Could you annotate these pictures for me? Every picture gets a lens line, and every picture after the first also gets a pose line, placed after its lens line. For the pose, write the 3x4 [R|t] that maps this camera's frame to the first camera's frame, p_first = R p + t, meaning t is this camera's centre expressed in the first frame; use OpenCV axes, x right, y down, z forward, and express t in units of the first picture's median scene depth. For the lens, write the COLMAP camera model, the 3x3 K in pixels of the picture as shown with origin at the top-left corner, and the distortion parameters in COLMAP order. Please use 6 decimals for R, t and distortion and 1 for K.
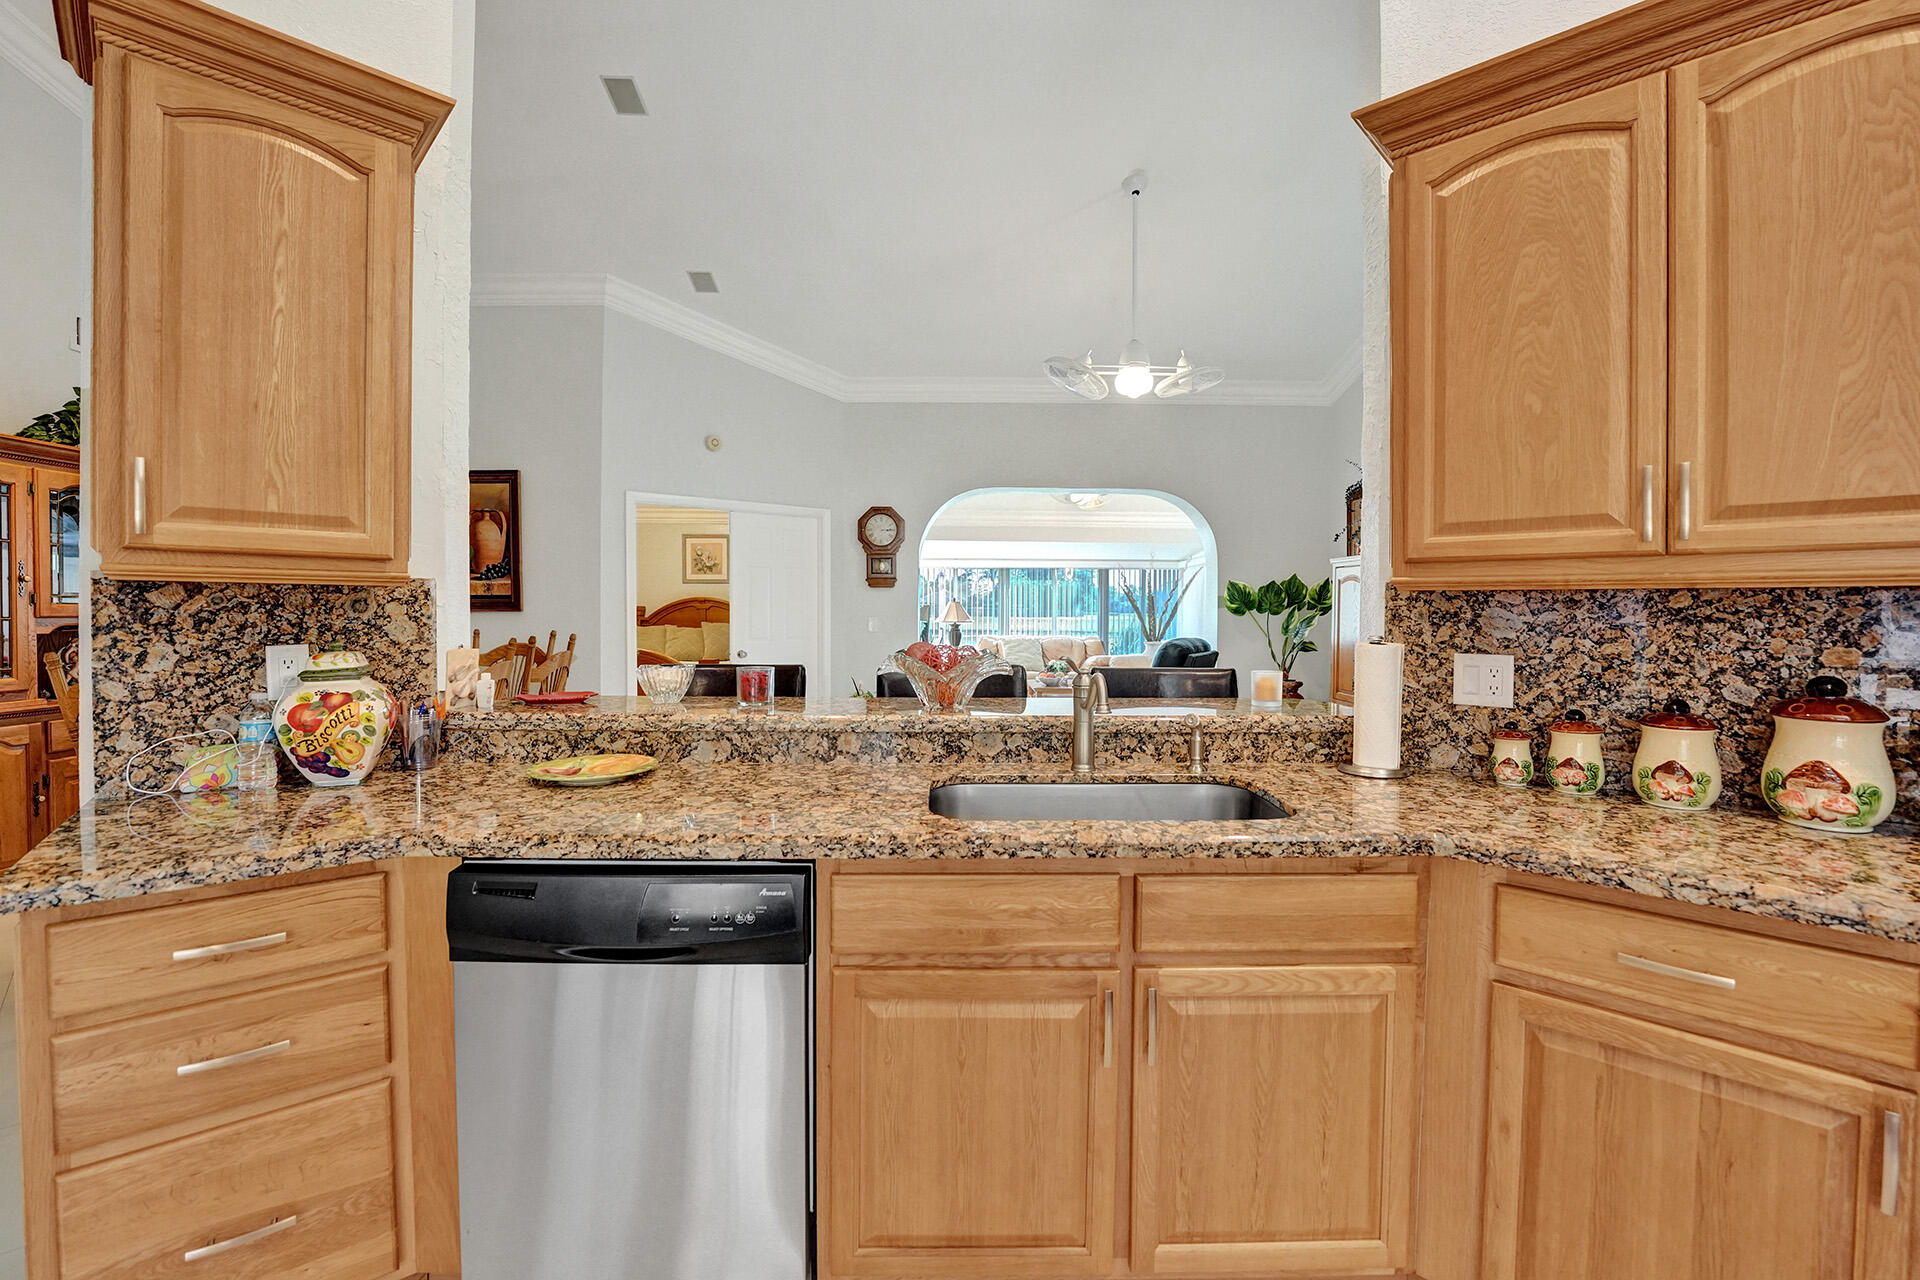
lens RADIAL K [[812.2, 0, 972.3], [0, 812.2, 623.3], [0, 0, 1]] dist [-0.029602, 0.000282]
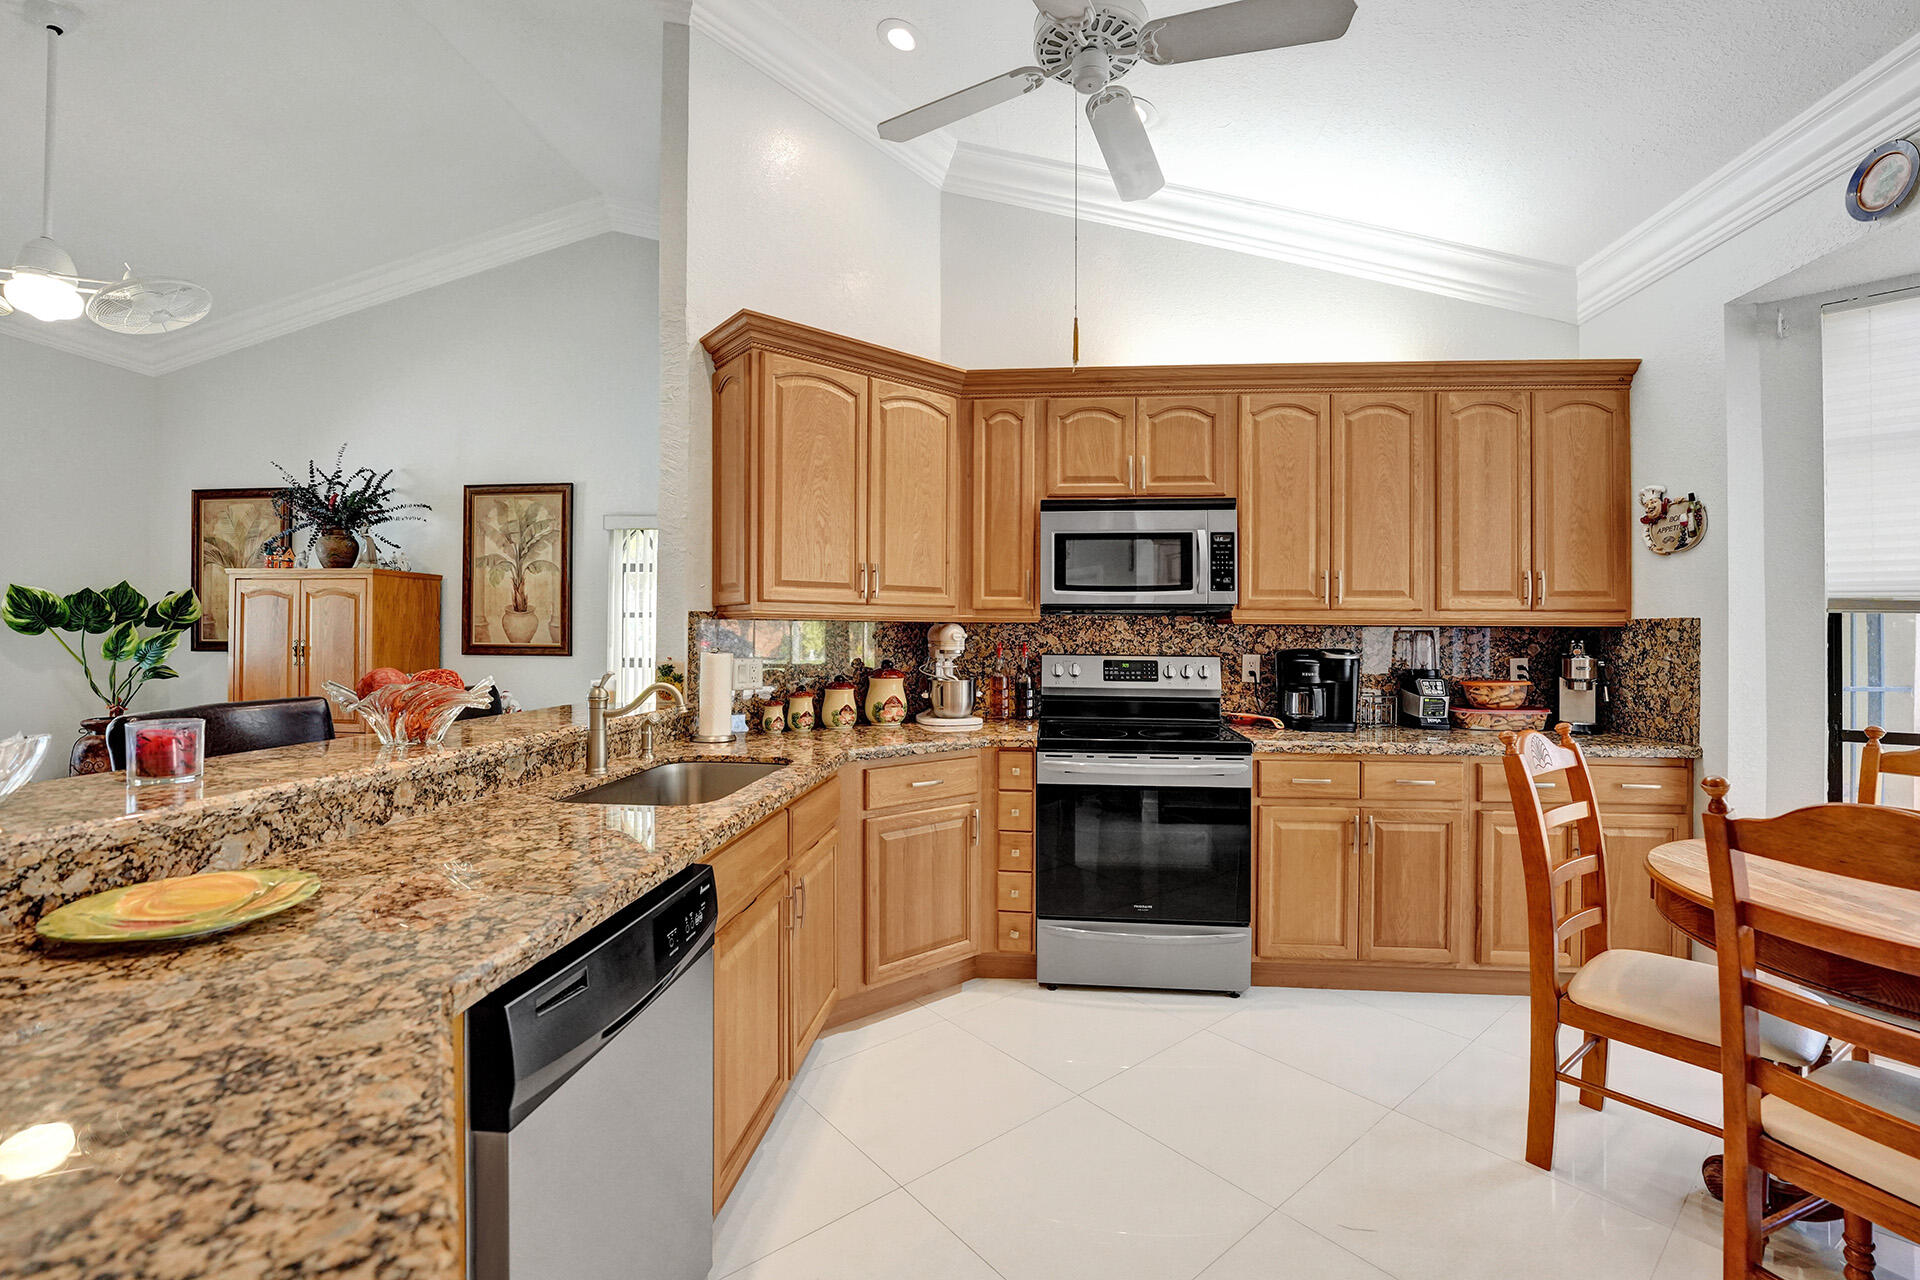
lens RADIAL K [[812.2, 0, 972.3], [0, 812.2, 623.3], [0, 0, 1]] dist [-0.029602, 0.000282]
pose [[0.105967, 0.009573, 0.994324, -0.888770], [0.011392, 0.999876, -0.010840, -0.008364], [-0.994304, 0.012476, 0.105845, 0.349738]]
